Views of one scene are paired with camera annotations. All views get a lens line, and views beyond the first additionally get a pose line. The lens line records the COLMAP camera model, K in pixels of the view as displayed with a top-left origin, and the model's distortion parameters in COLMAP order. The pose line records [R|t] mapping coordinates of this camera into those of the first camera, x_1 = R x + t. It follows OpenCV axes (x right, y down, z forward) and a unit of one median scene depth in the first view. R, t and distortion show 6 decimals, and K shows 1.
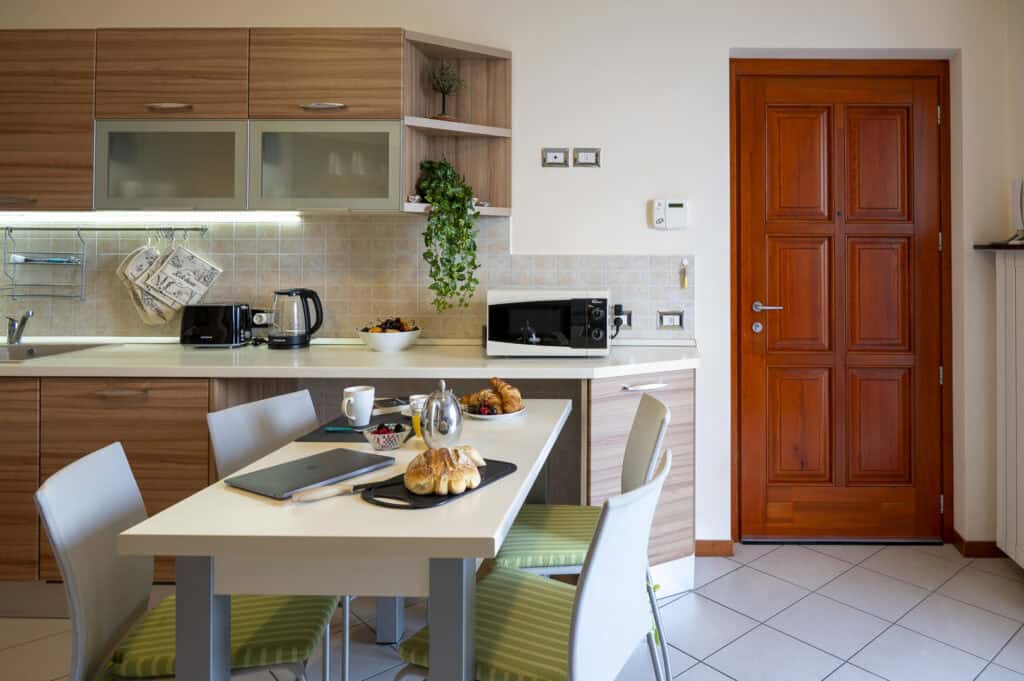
lens RADIAL K [[715.9, 0, 649.3], [0, 715.9, 237.5], [0, 0, 1]] dist [-0.004841, 0.000285]
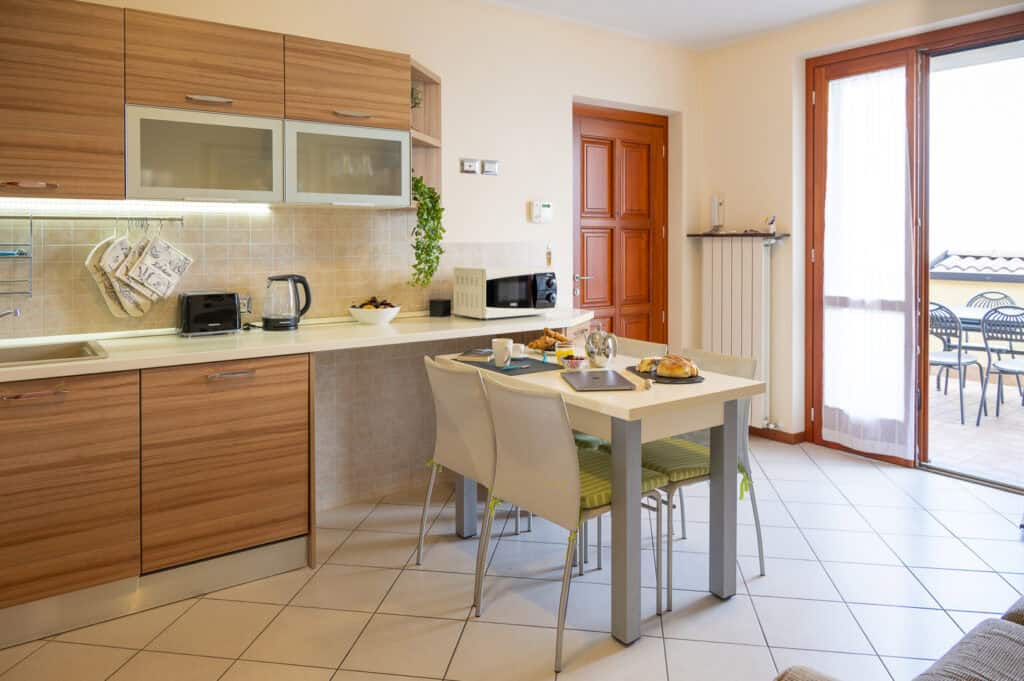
lens RADIAL K [[716.1, 0, 502.2], [0, 716.1, 253.3], [0, 0, 1]] dist [-0.003520, -0.000736]
pose [[0.808957, -0.016315, 0.587641, -0.866225], [-0.006138, 0.999326, 0.036194, -0.003047], [-0.587836, -0.032886, 0.808312, -0.073647]]
